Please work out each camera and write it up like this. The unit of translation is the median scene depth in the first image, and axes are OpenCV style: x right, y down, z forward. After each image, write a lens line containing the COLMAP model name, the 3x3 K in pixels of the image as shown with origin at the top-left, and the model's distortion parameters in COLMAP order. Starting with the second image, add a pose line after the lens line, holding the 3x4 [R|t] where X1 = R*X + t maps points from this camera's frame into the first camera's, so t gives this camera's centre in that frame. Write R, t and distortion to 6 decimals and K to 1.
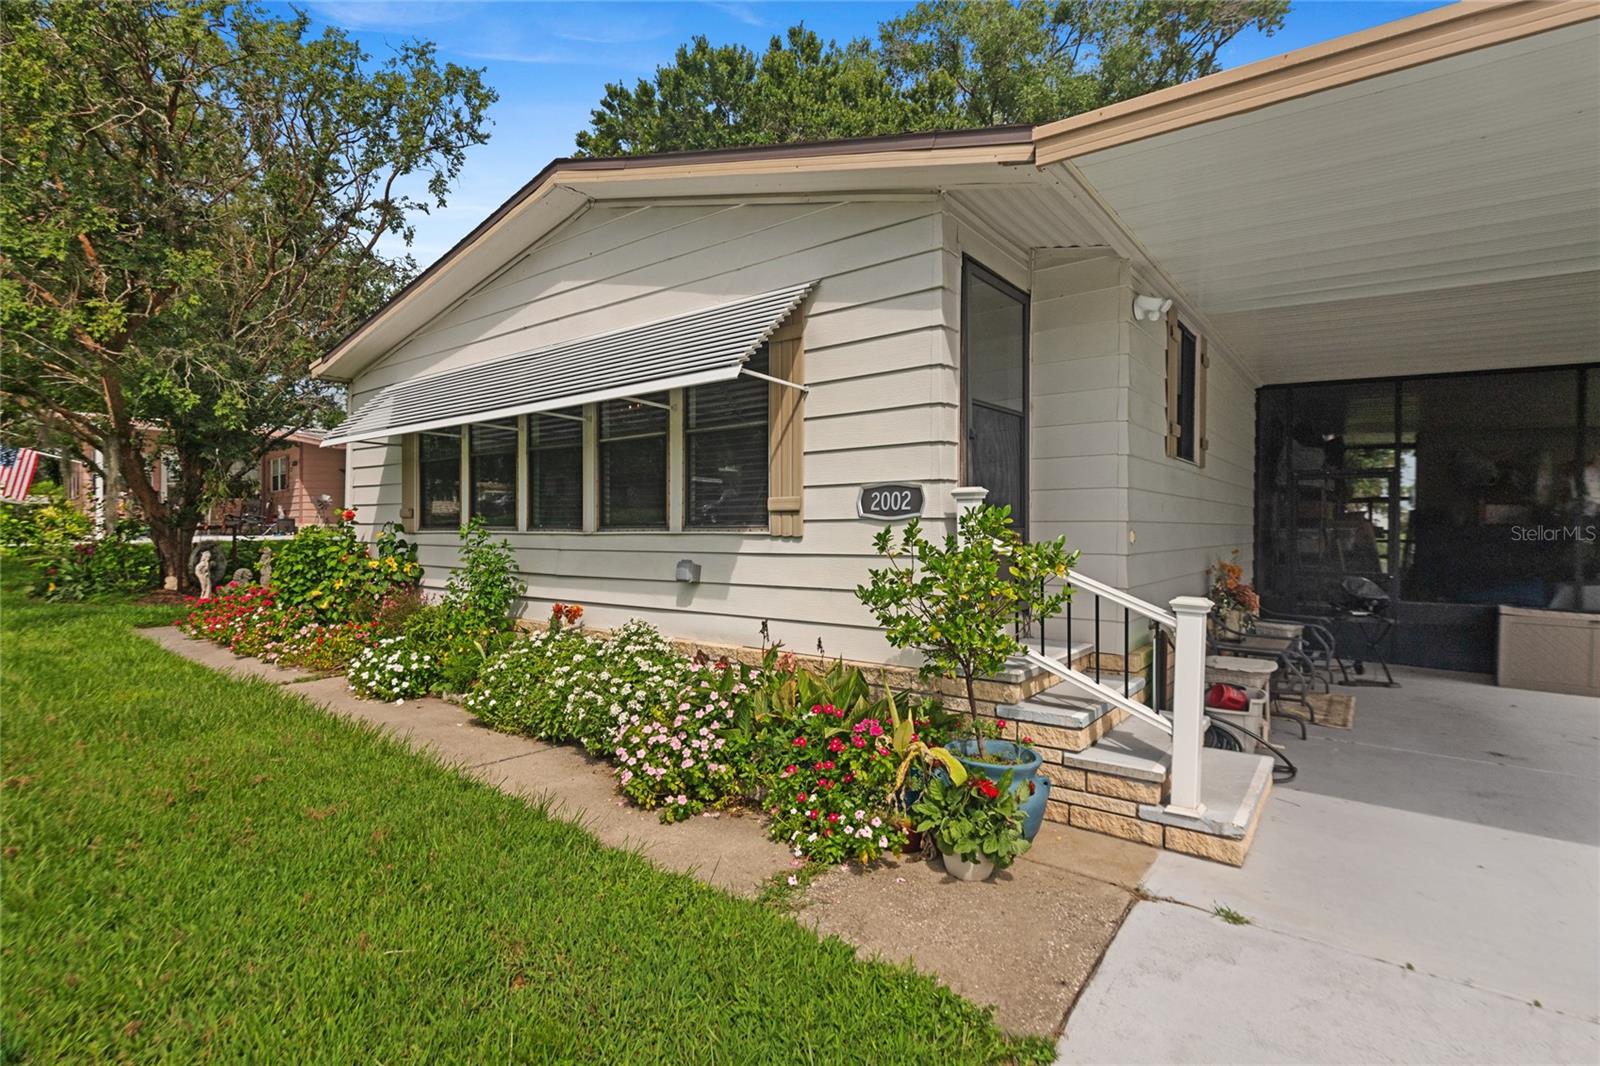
lens RADIAL K [[738.6, 0, 814.0], [0, 738.6, 543.8], [0, 0, 1]] dist [0.009250, -0.004839]
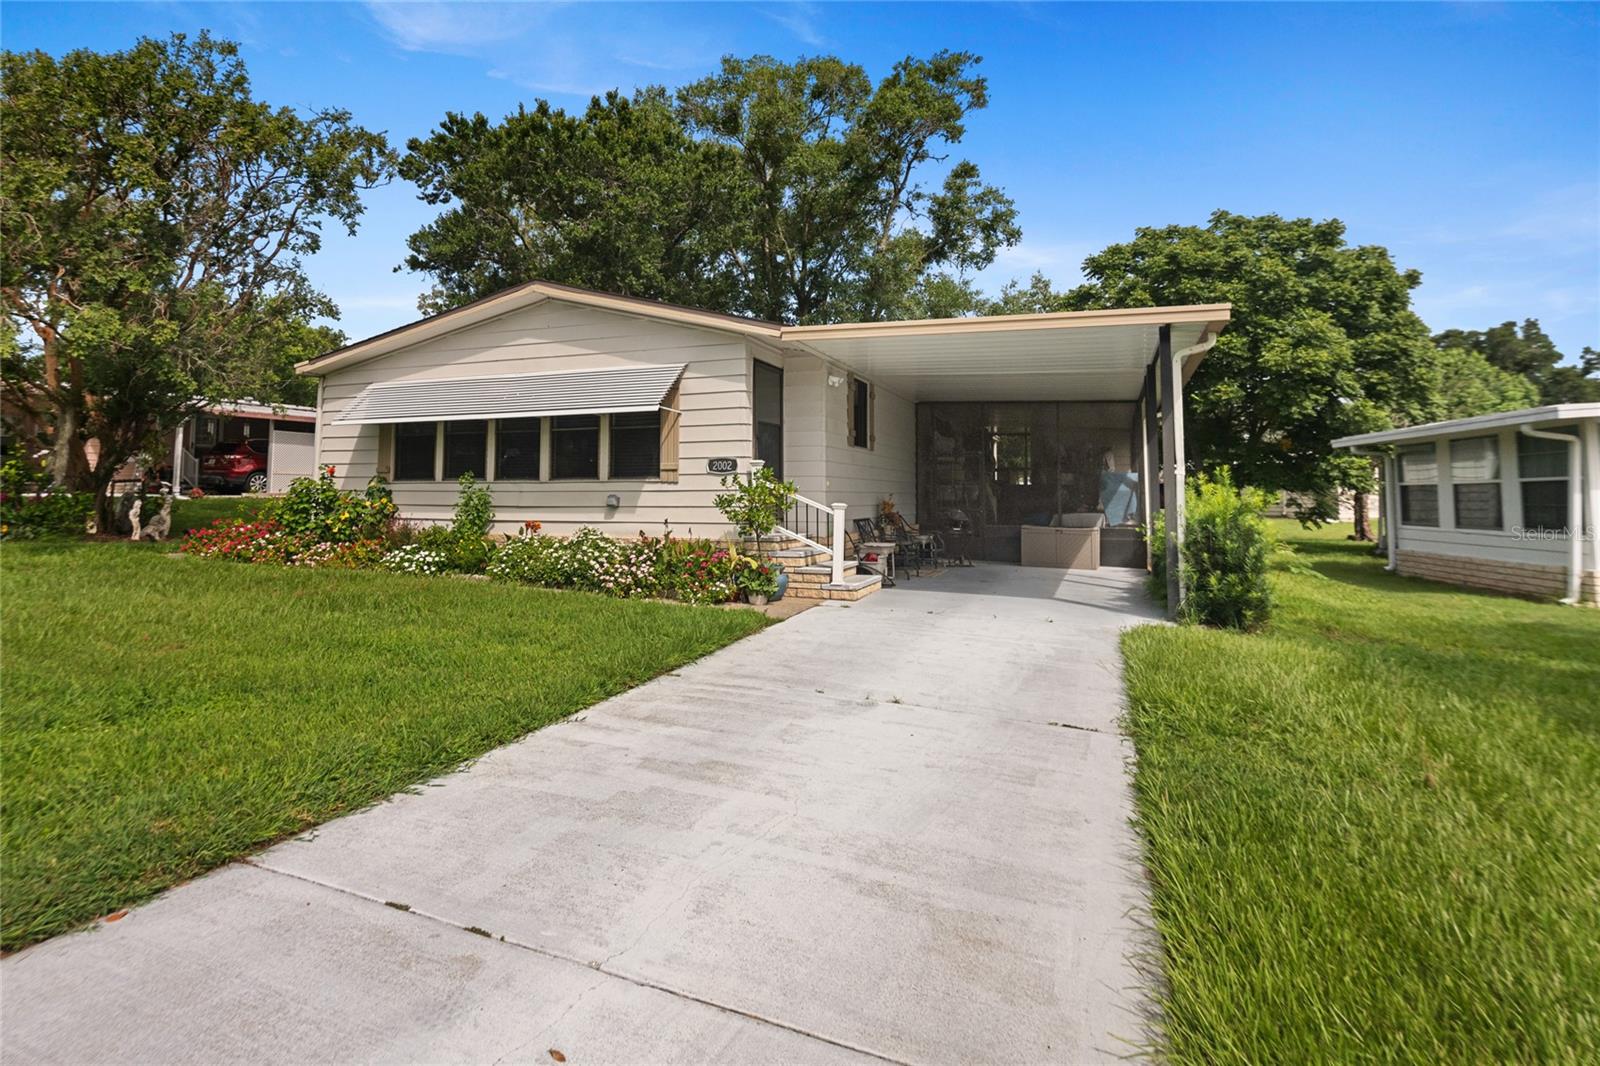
lens RADIAL K [[738.6, 0, 787.1], [0, 738.6, 433.4], [0, 0, 1]] dist [0.009250, -0.004839]
pose [[0.963994, 0.023951, 0.264842, -0.286315], [0.003281, 0.994788, -0.101908, 0.070249], [-0.265903, 0.099107, 0.958892, -1.146469]]
